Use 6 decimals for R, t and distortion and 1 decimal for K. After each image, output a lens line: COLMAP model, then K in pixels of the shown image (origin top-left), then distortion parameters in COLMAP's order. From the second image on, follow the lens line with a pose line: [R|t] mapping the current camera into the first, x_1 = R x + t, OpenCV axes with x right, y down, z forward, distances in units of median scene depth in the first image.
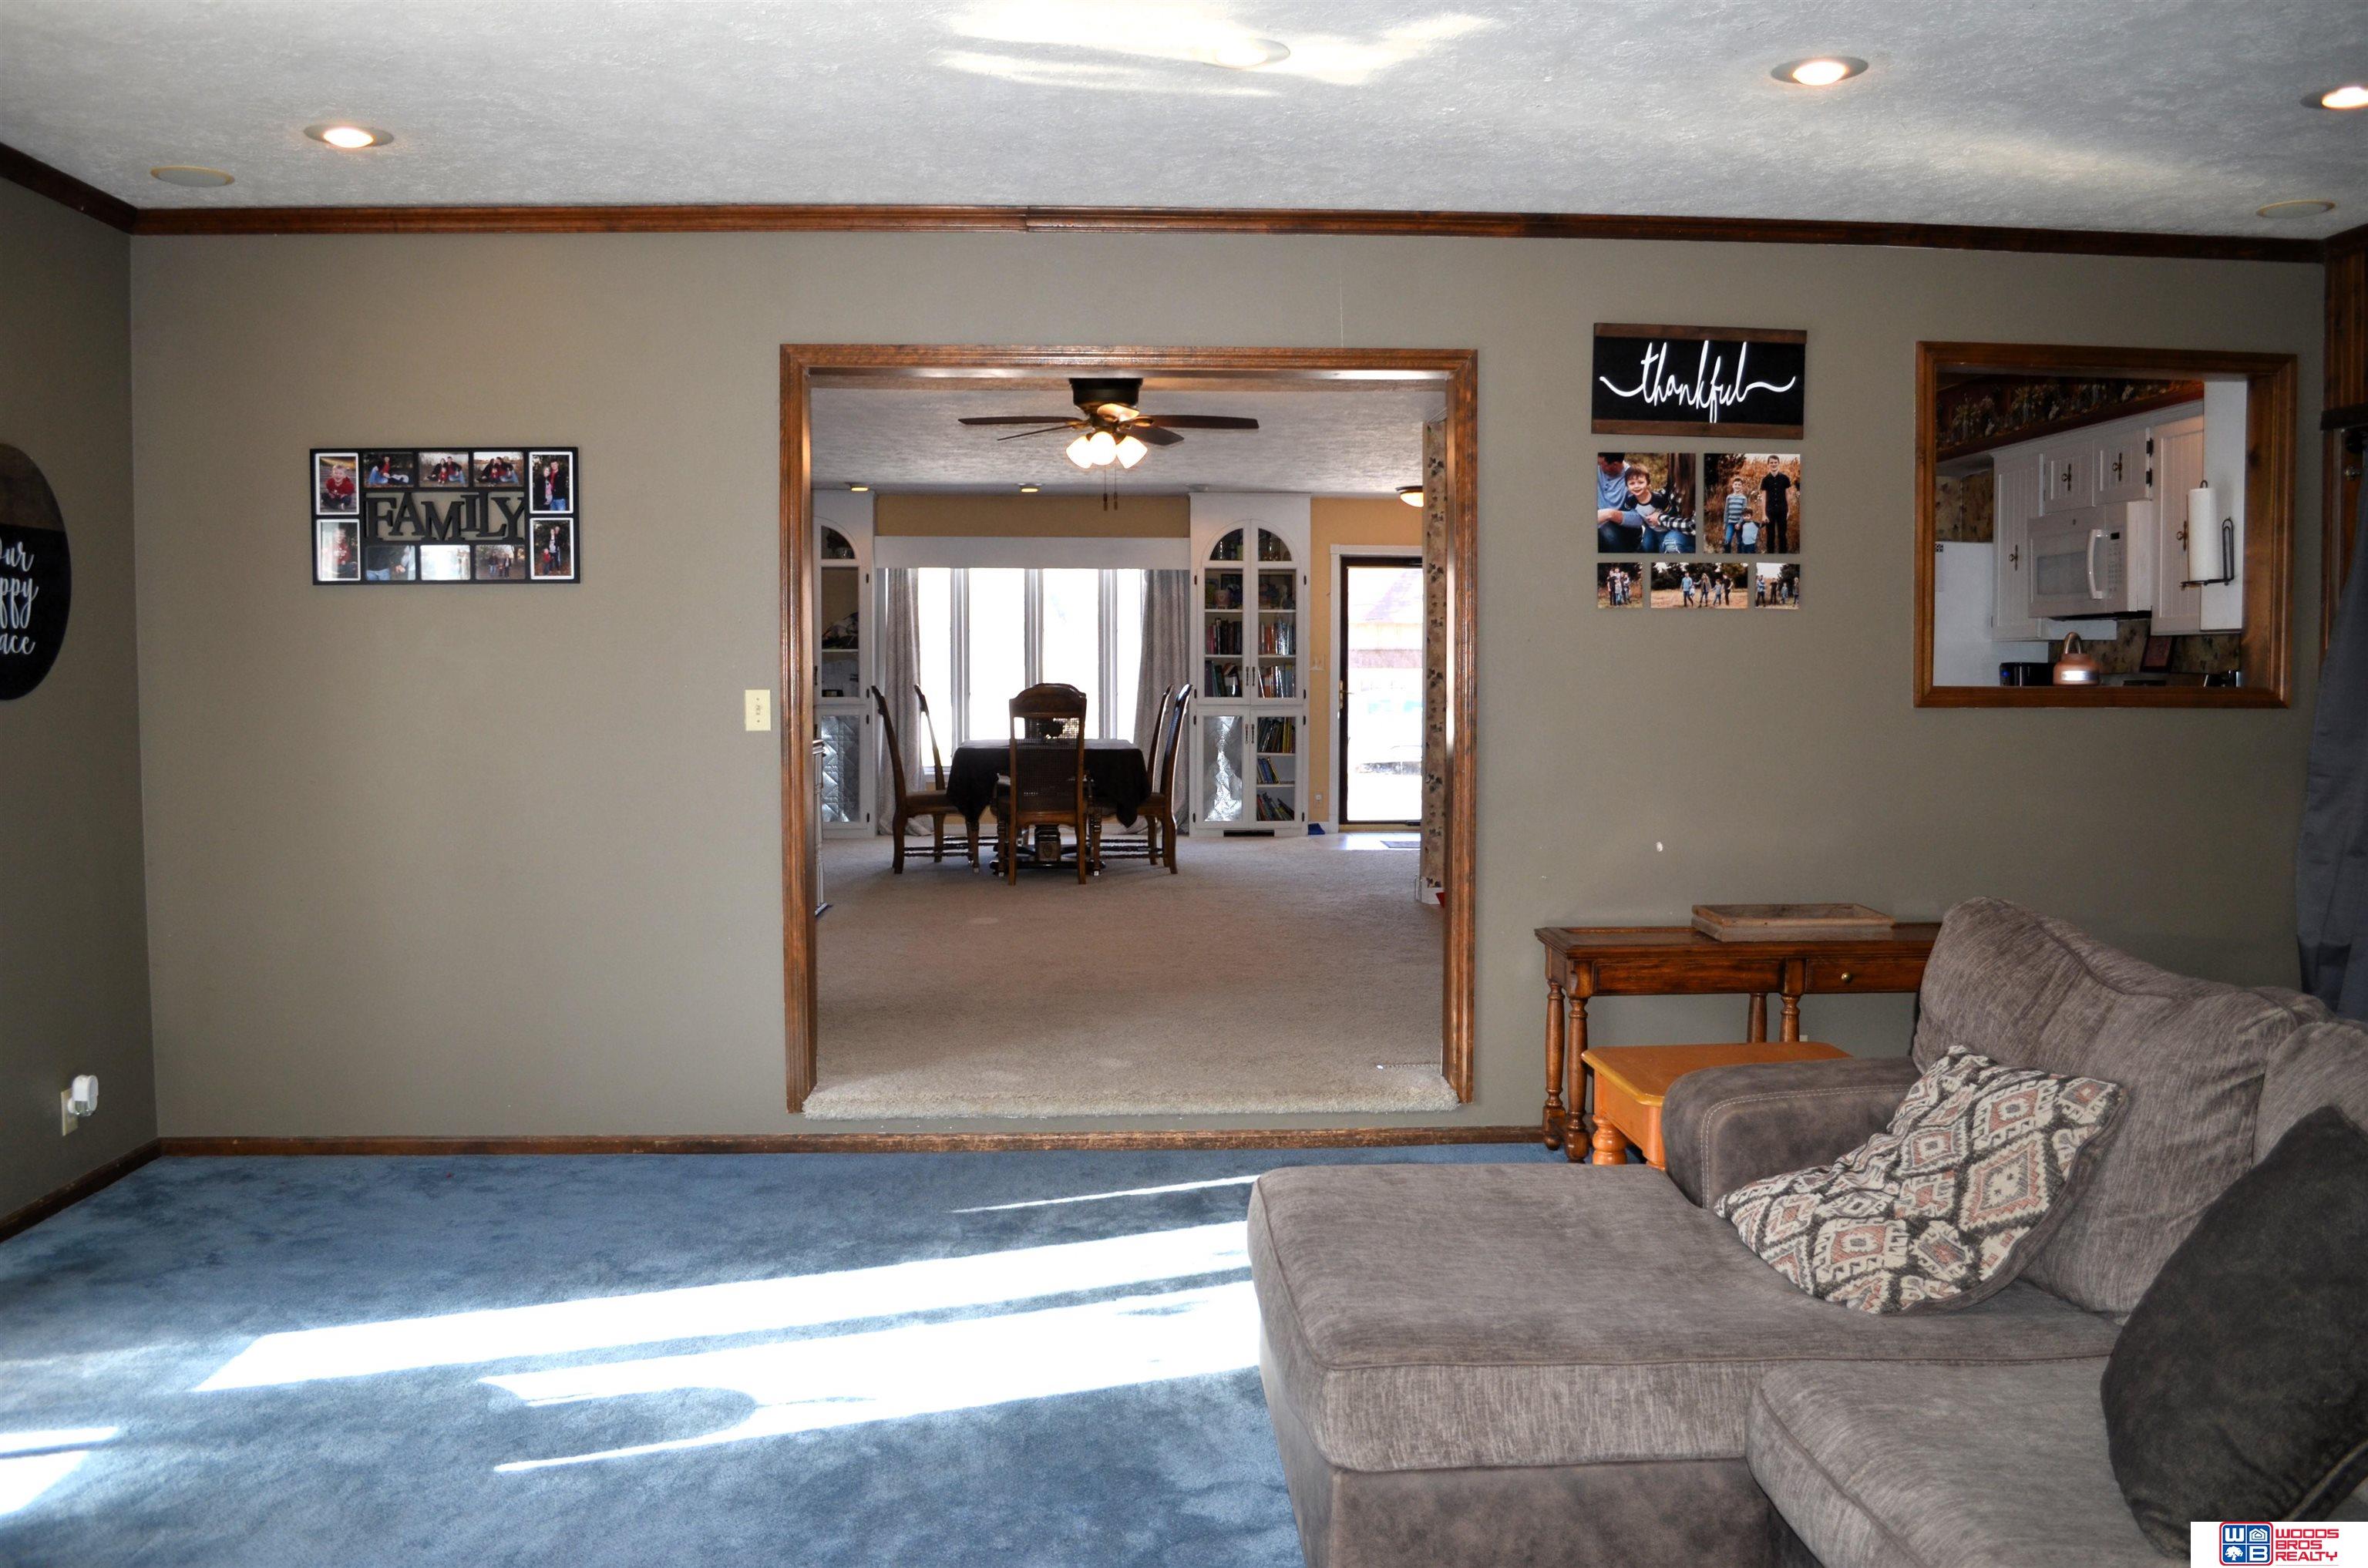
lens RADIAL K [[1869.5, 0, 1180.9], [0, 1869.5, 779.3], [0, 0, 1]] dist [-0.074480, 0.002616]
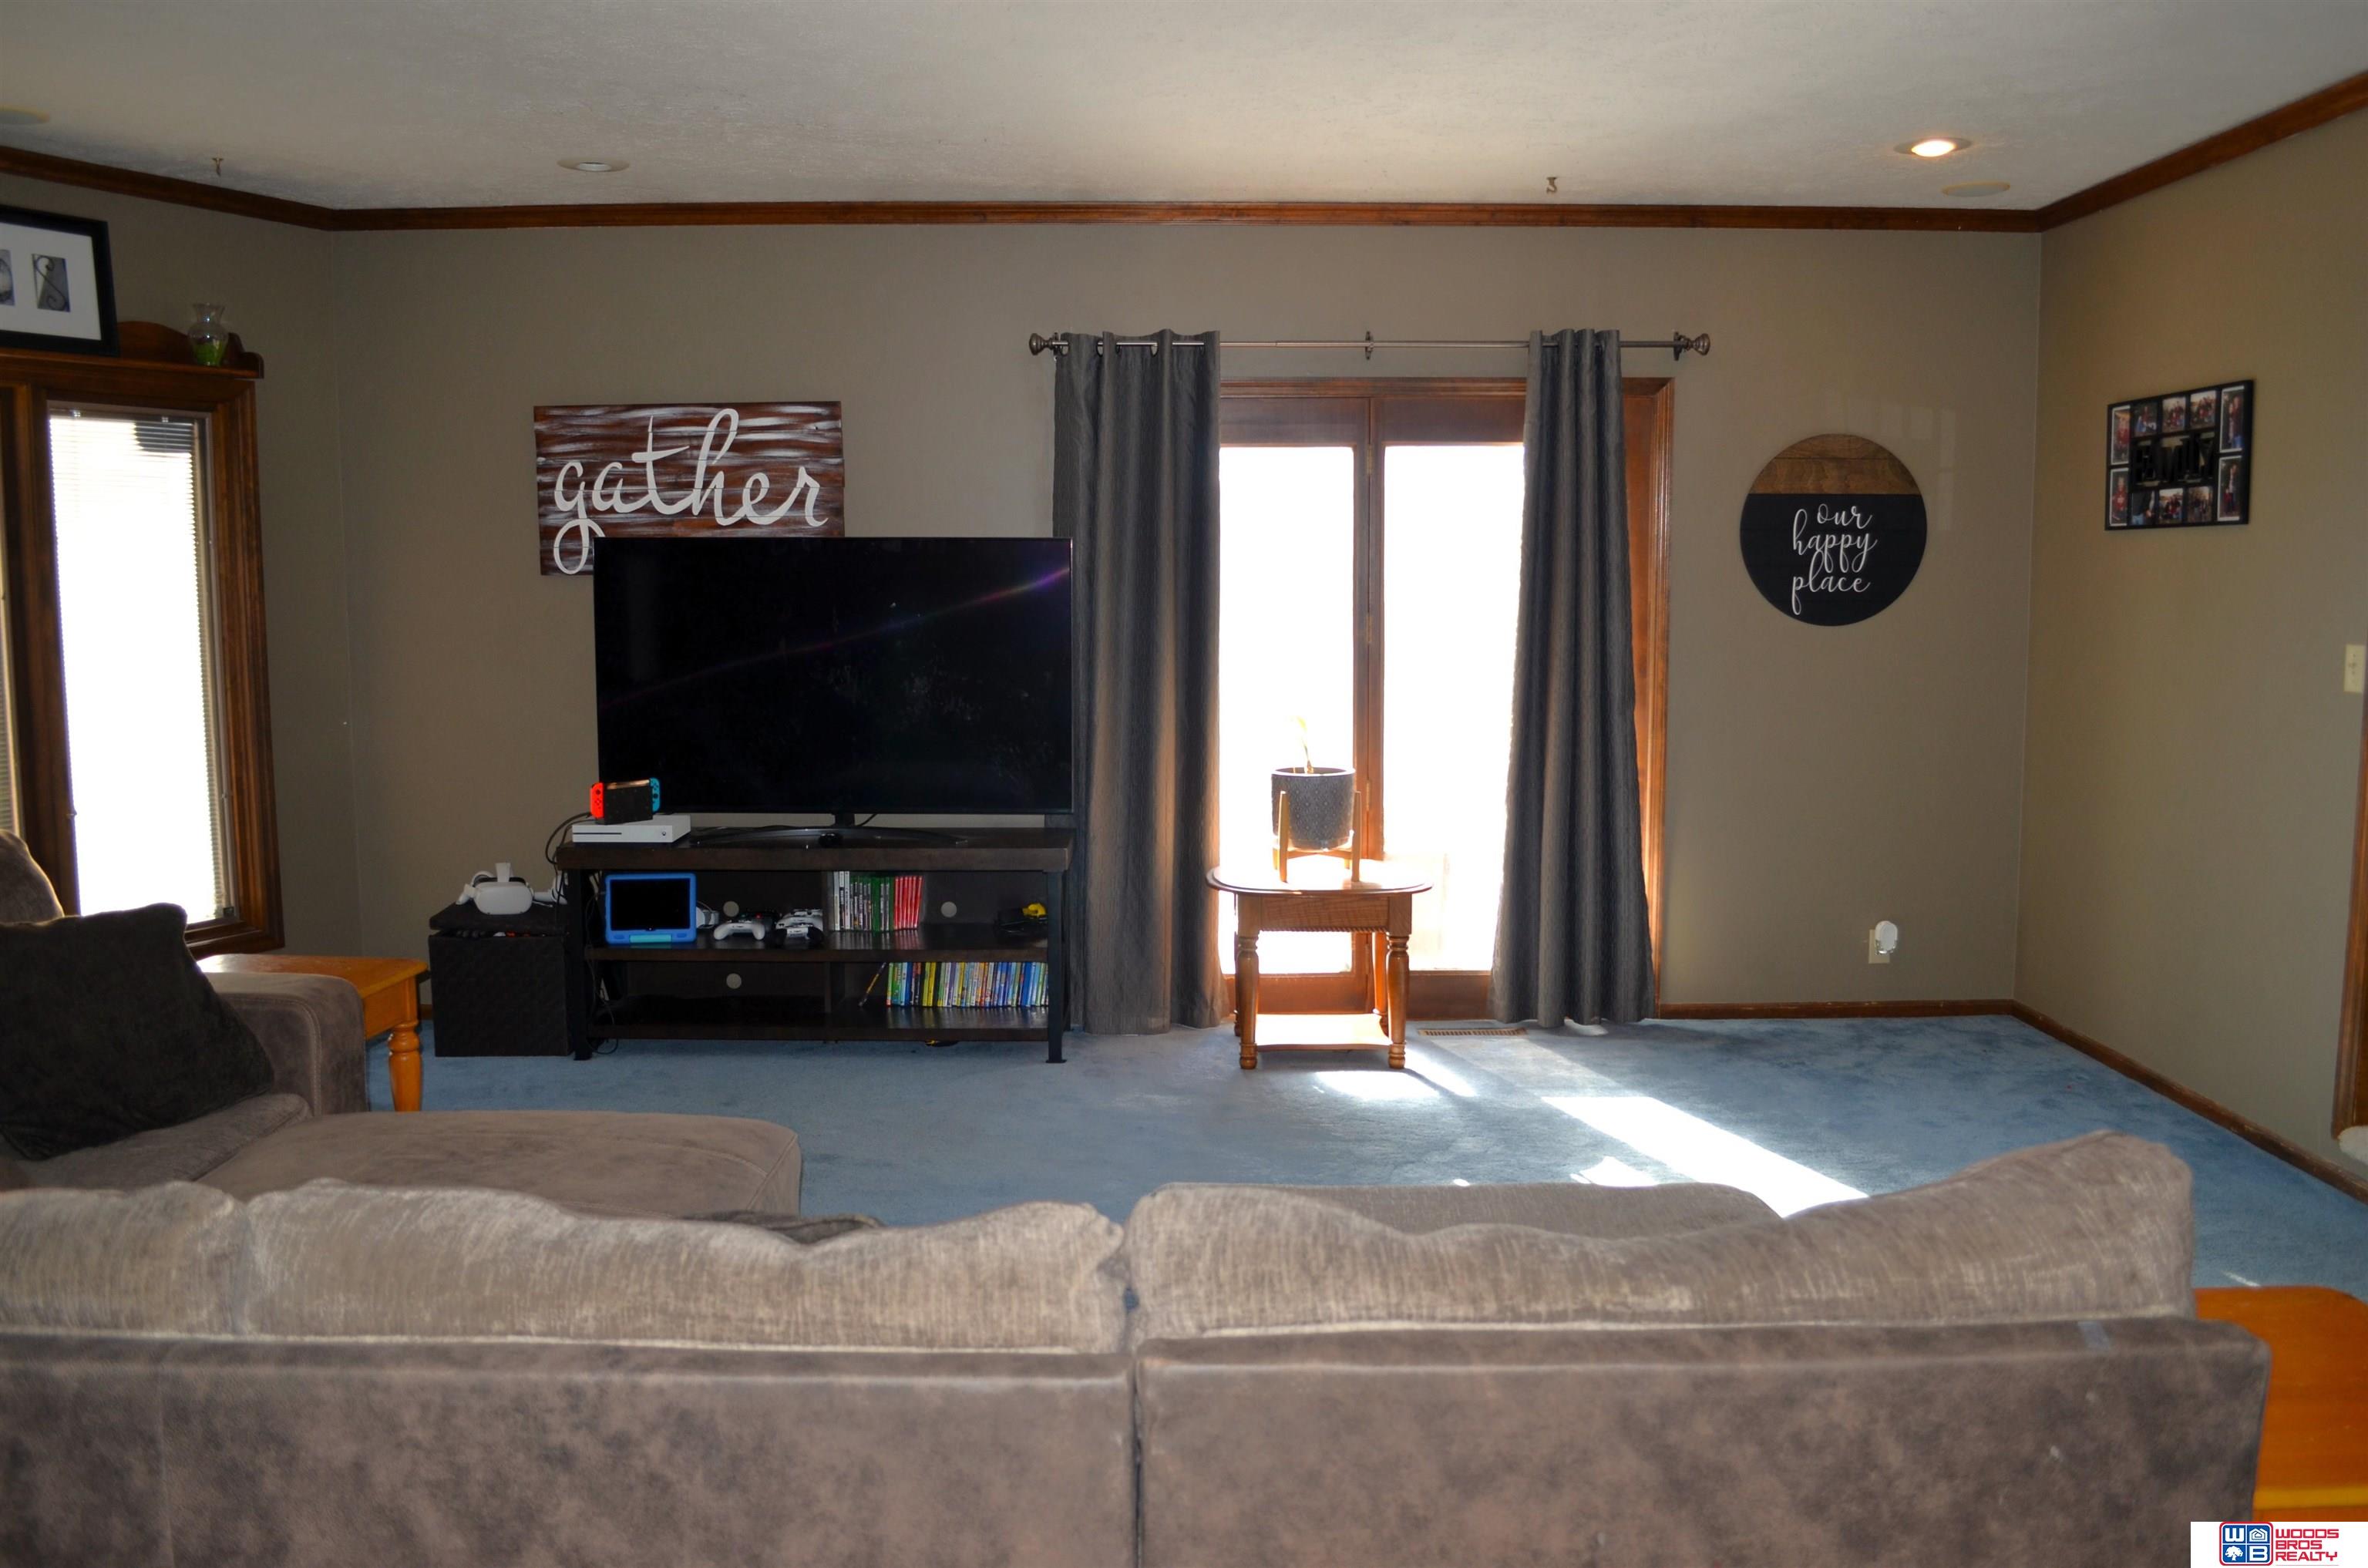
lens RADIAL K [[1891.2, 0, 1184.0], [0, 1891.2, 784.0], [0, 0, 1]] dist [-0.079529, 0.002529]
pose [[-0.052211, 0.114468, -0.992054, 0.806307], [-0.052612, 0.991714, 0.117197, -0.069309], [0.997249, 0.058313, -0.045756, 0.632136]]
